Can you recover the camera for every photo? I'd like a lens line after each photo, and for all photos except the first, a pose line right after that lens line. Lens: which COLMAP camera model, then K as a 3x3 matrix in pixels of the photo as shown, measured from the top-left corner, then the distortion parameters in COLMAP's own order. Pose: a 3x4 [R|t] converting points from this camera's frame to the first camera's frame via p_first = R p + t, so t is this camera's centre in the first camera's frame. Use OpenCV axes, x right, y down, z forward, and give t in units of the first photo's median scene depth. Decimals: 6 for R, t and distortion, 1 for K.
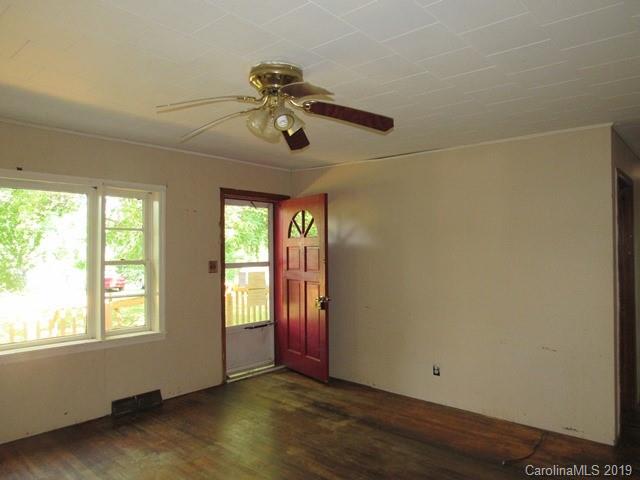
lens RADIAL K [[467.6, 0, 319.6], [0, 467.6, 241.6], [0, 0, 1]] dist [0.000064, 0.002707]
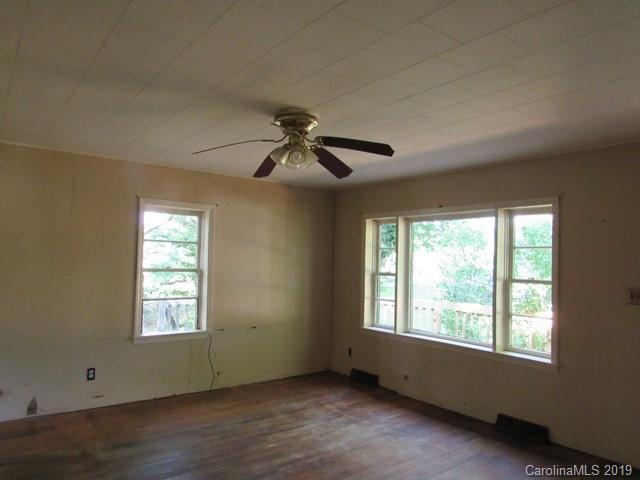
lens RADIAL K [[467.6, 0, 320.0], [0, 467.6, 239.0], [0, 0, 1]] dist [0.000064, 0.002707]
pose [[-0.183533, -0.047508, -0.981865, 0.696044], [-0.011028, 0.998868, -0.046270, 0.006806], [0.982952, 0.002336, -0.183849, 0.829474]]
